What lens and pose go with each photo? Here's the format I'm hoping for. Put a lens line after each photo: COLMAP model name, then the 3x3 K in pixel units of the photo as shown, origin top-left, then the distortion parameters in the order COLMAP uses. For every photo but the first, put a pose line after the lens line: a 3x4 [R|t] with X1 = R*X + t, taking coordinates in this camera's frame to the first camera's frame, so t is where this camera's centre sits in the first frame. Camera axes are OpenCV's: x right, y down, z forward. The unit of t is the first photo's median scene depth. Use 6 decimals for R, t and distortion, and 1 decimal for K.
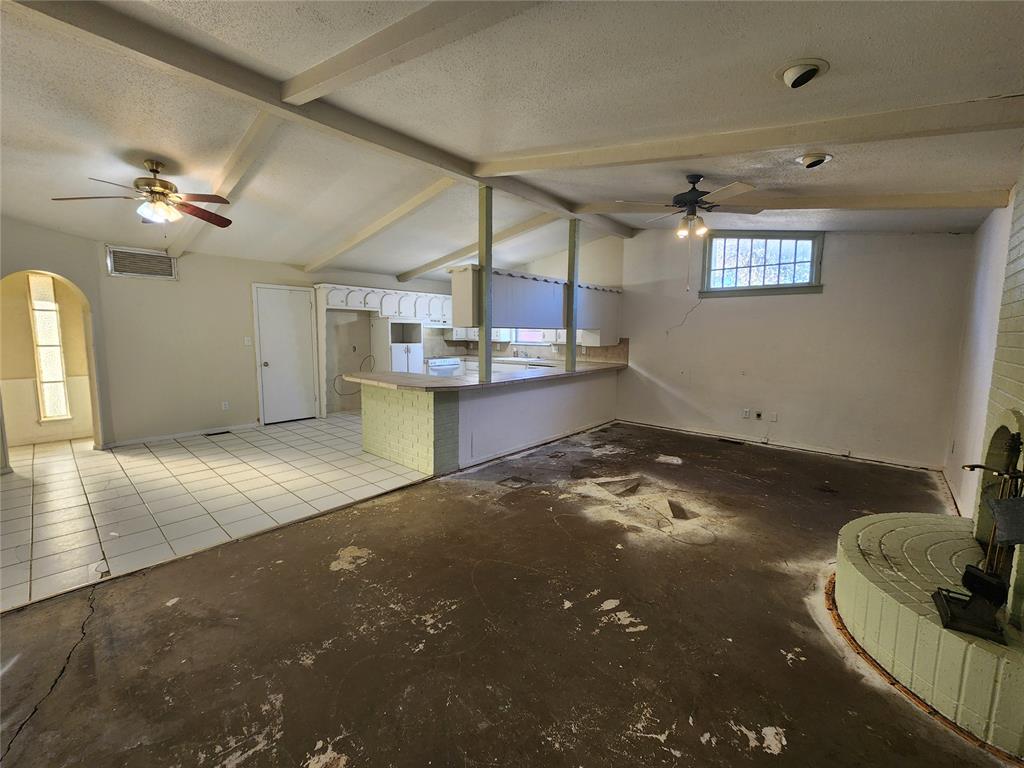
lens RADIAL K [[418.8, 0, 498.2], [0, 418.8, 374.0], [0, 0, 1]] dist [0.001424, -0.001572]
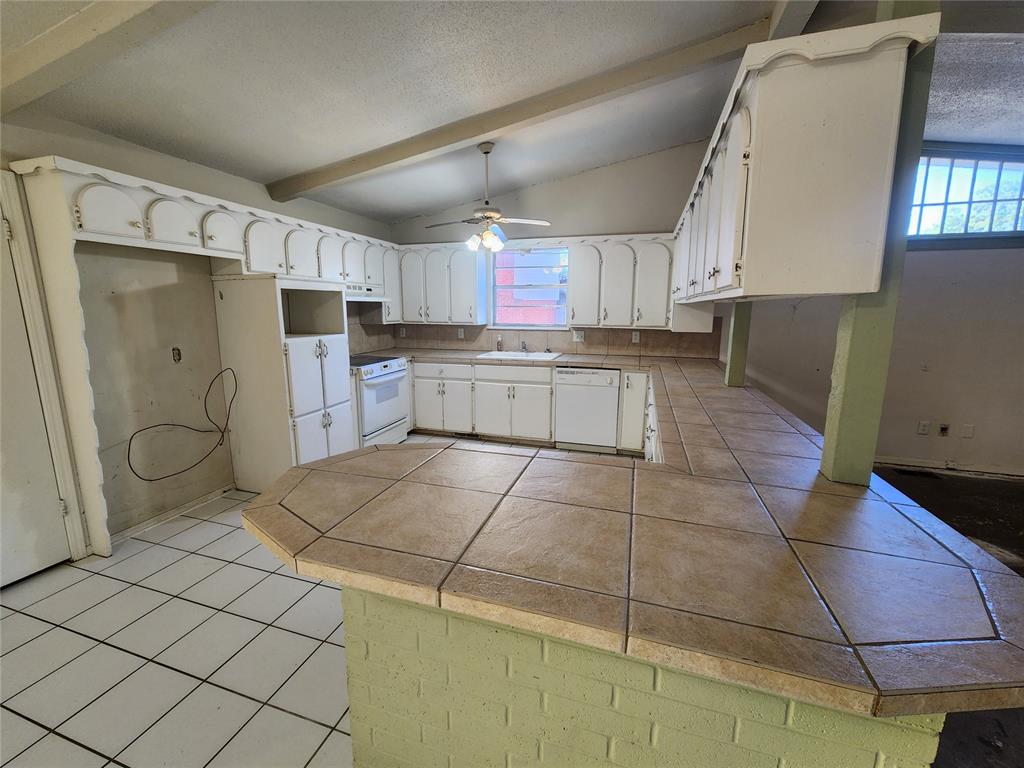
lens RADIAL K [[418.8, 0, 501.6], [0, 418.8, 378.6], [0, 0, 1]] dist [0.001424, -0.001572]
pose [[0.910770, -0.076889, 0.405692, -0.340731], [0.048003, 0.995564, 0.080919, -0.082771], [-0.410115, -0.054225, 0.910421, 0.769930]]
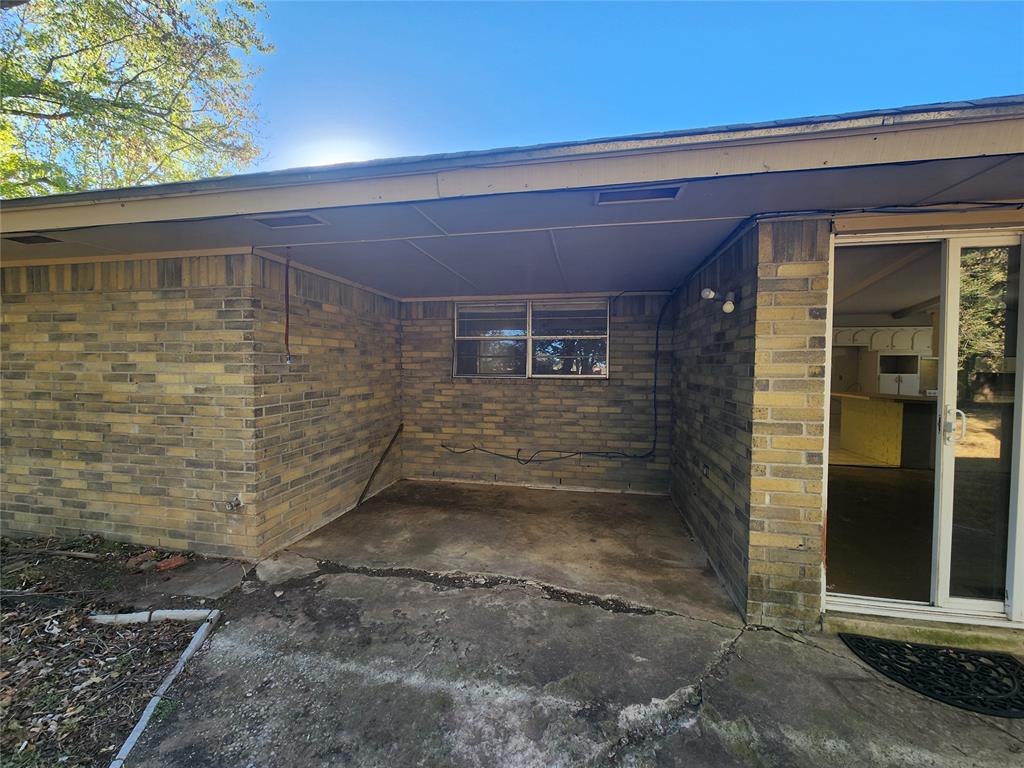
lens RADIAL K [[418.8, 0, 507.4], [0, 418.8, 380.2], [0, 0, 1]] dist [0.001424, -0.001572]
pose [[0.517100, 0.015665, -0.855781, 0.292857], [-0.089246, 0.995369, -0.035706, 0.114196], [0.851259, 0.094838, 0.516104, -0.673106]]
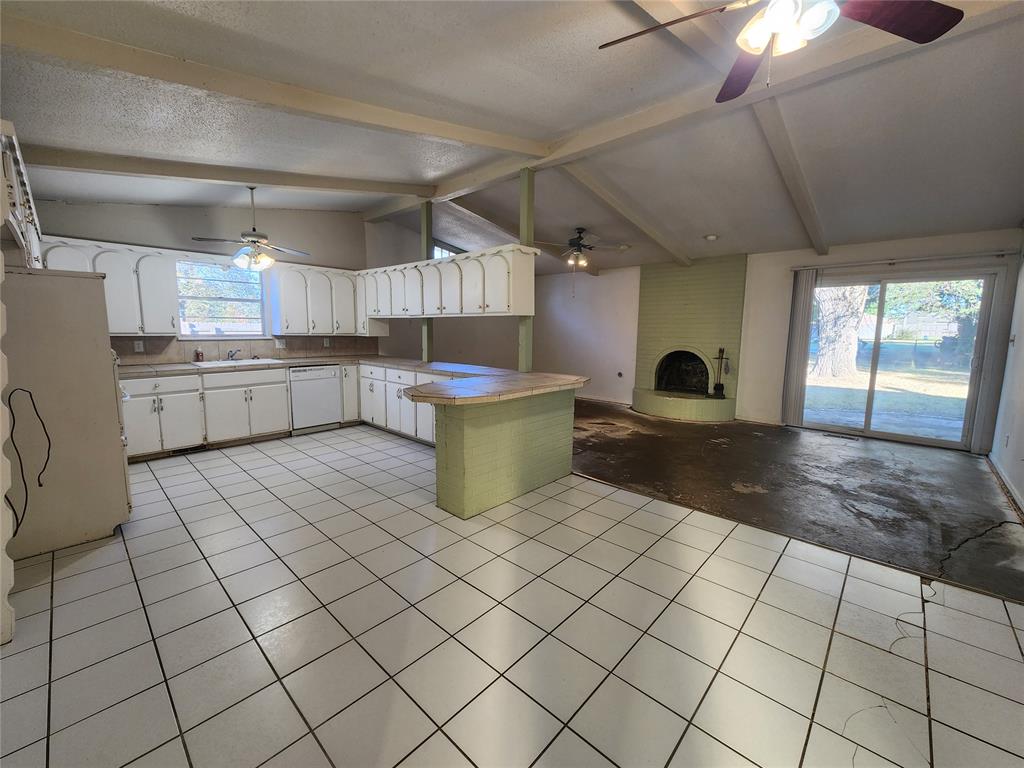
lens RADIAL K [[418.8, 0, 504.8], [0, 418.8, 380.2], [0, 0, 1]] dist [0.001424, -0.001572]
pose [[0.014689, -0.132783, 0.991036, -0.916665], [0.091397, 0.987172, 0.130911, -0.088523], [-0.995706, 0.088655, 0.026637, 0.944669]]
